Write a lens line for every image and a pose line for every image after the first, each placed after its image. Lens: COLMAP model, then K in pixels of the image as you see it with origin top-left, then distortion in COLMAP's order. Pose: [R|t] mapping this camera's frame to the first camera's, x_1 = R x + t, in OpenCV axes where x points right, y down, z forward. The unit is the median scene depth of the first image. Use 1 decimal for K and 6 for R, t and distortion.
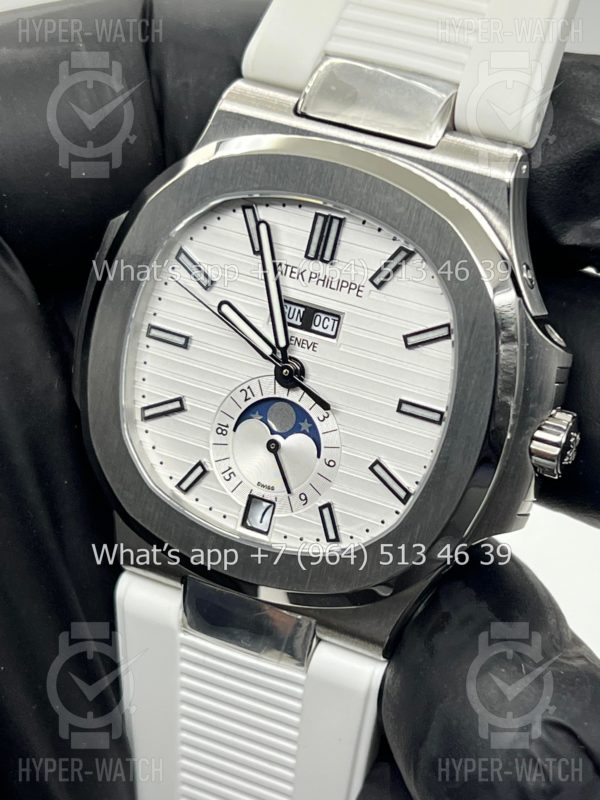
lens RADIAL K [[1805.7, 0, 300.0], [0, 1805.7, 400.0], [0, 0, 1]] dist [0.556117, -0.356475]
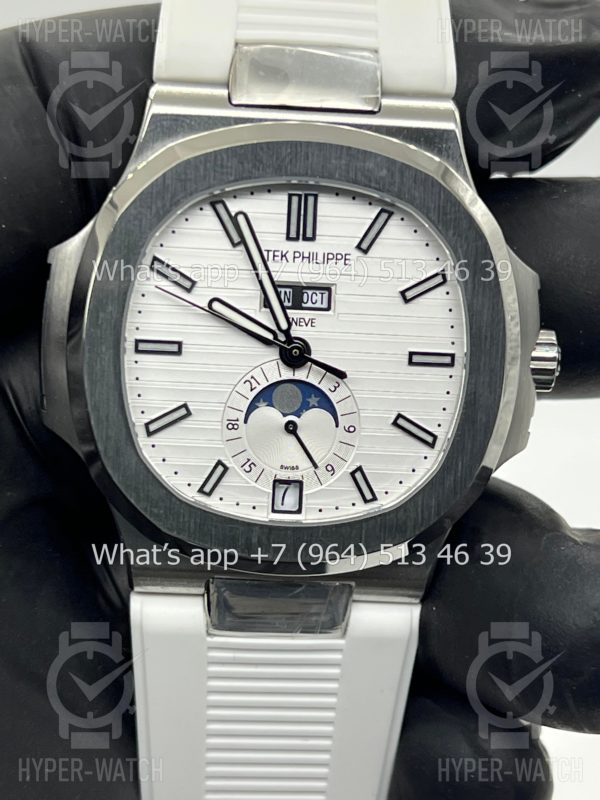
lens RADIAL K [[1805.7, 0, 300.0], [0, 1805.7, 400.0], [0, 0, 1]] dist [0.556117, -0.356475]
pose [[0.887714, -0.228269, 0.399821, -0.417858], [0.230031, 0.972174, 0.044308, -0.033646], [-0.398809, 0.052639, 0.915522, 0.062406]]
